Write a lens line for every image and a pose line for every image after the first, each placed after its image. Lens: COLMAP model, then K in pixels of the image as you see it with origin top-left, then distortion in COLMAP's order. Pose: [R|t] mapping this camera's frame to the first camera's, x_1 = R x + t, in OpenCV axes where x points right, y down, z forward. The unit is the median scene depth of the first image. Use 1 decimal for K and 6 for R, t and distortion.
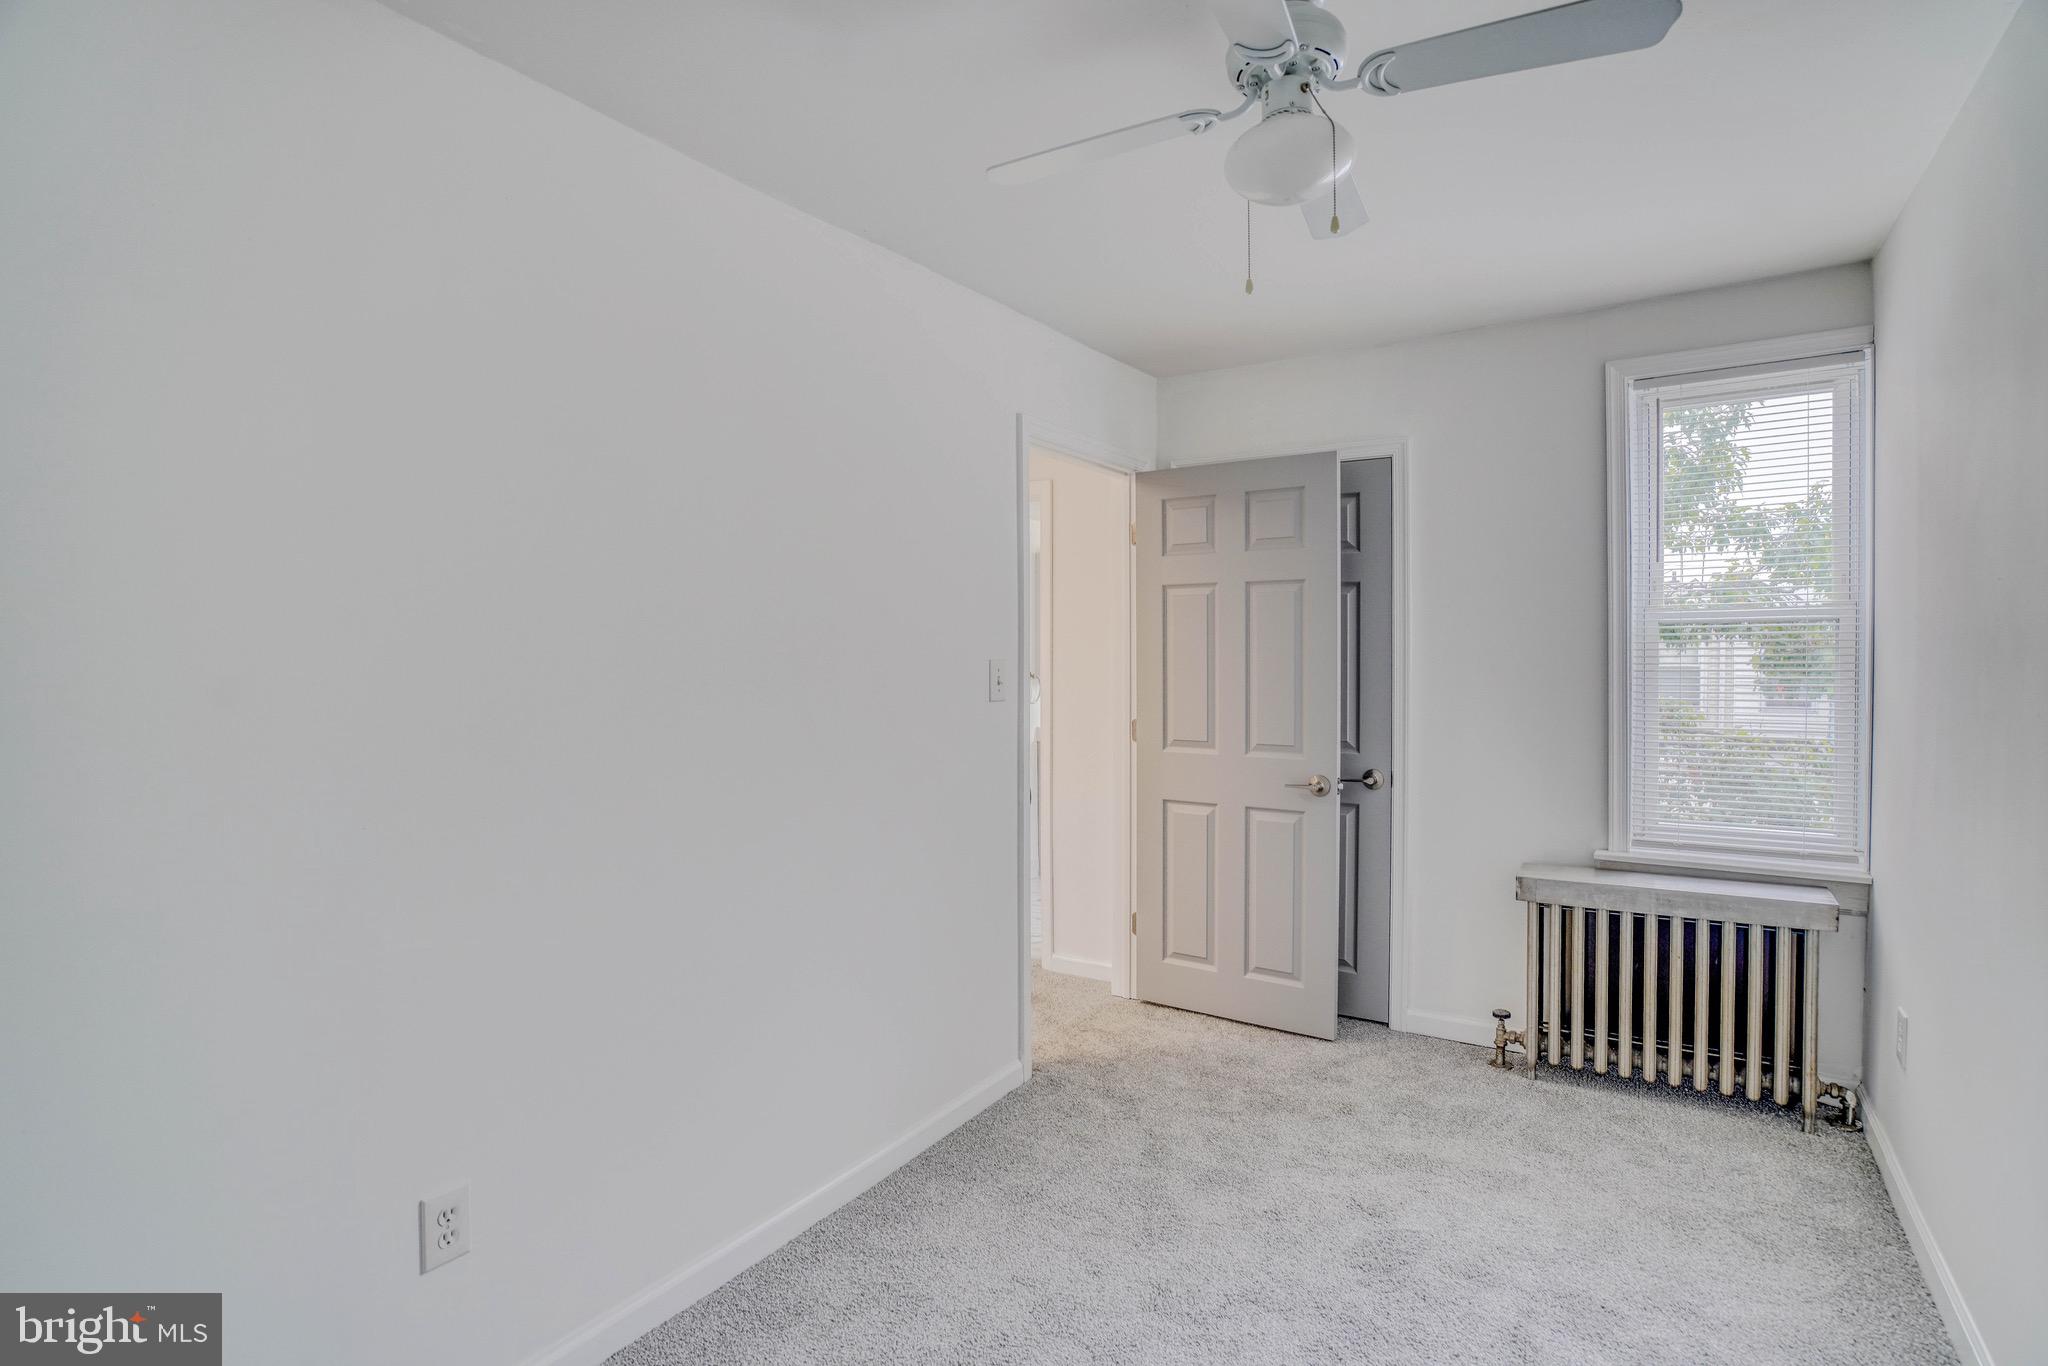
lens RADIAL K [[971.4, 0, 1029.3], [0, 971.4, 670.6], [0, 0, 1]] dist [-0.058004, 0.024340]
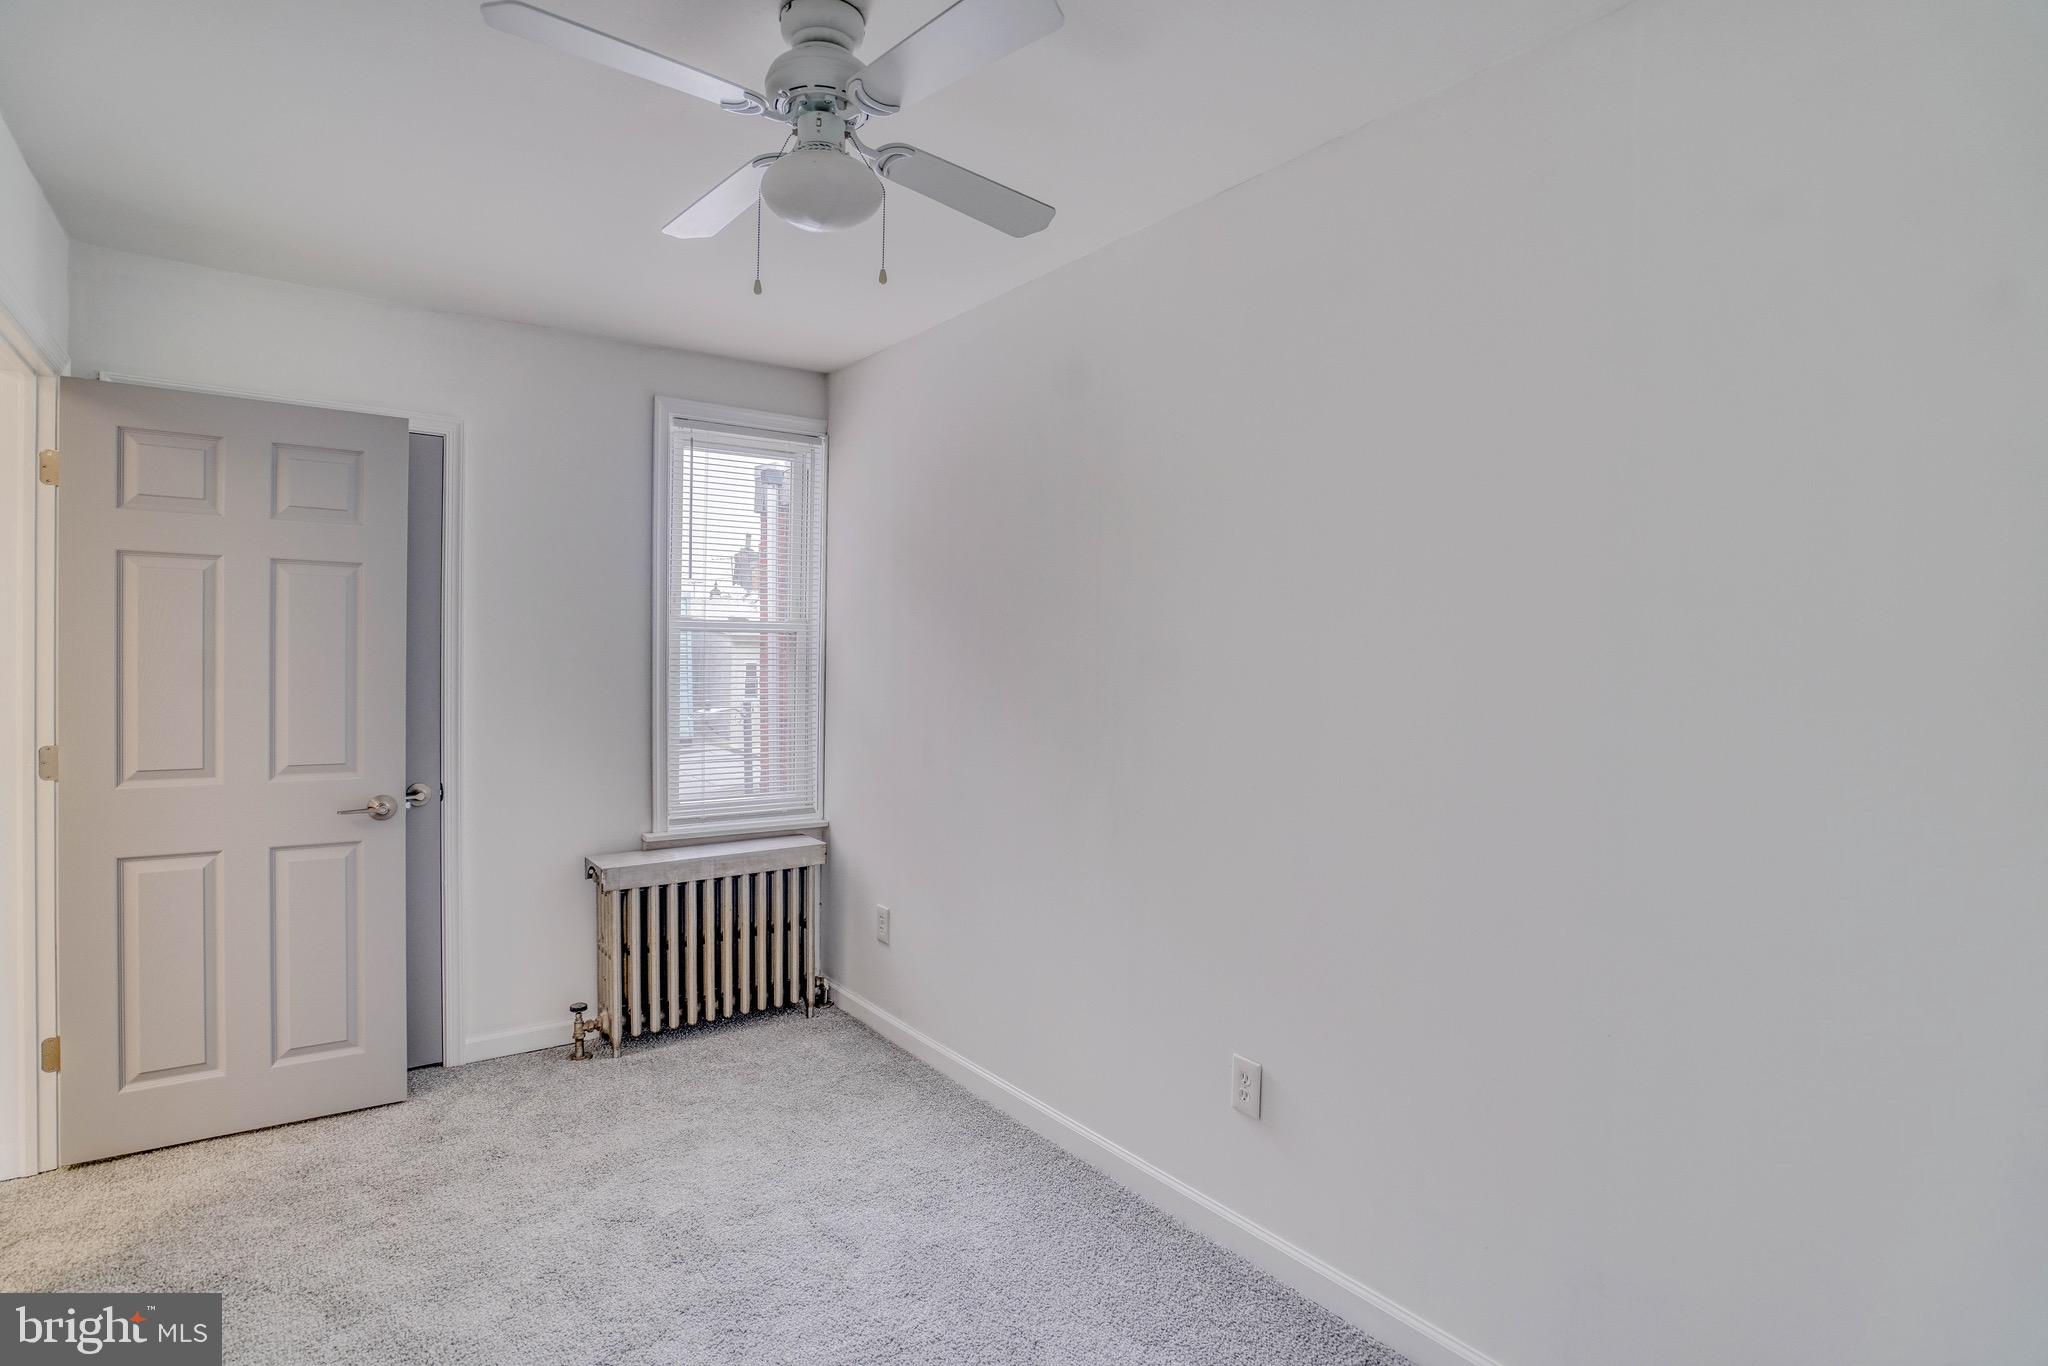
lens RADIAL K [[971.4, 0, 1029.3], [0, 971.4, 670.6], [0, 0, 1]] dist [-0.058004, 0.024340]
pose [[0.383441, -0.001162, 0.923565, -0.268078], [0.003076, 0.999995, -0.000019, 0.000315], [-0.923560, 0.002848, 0.383442, 0.160975]]
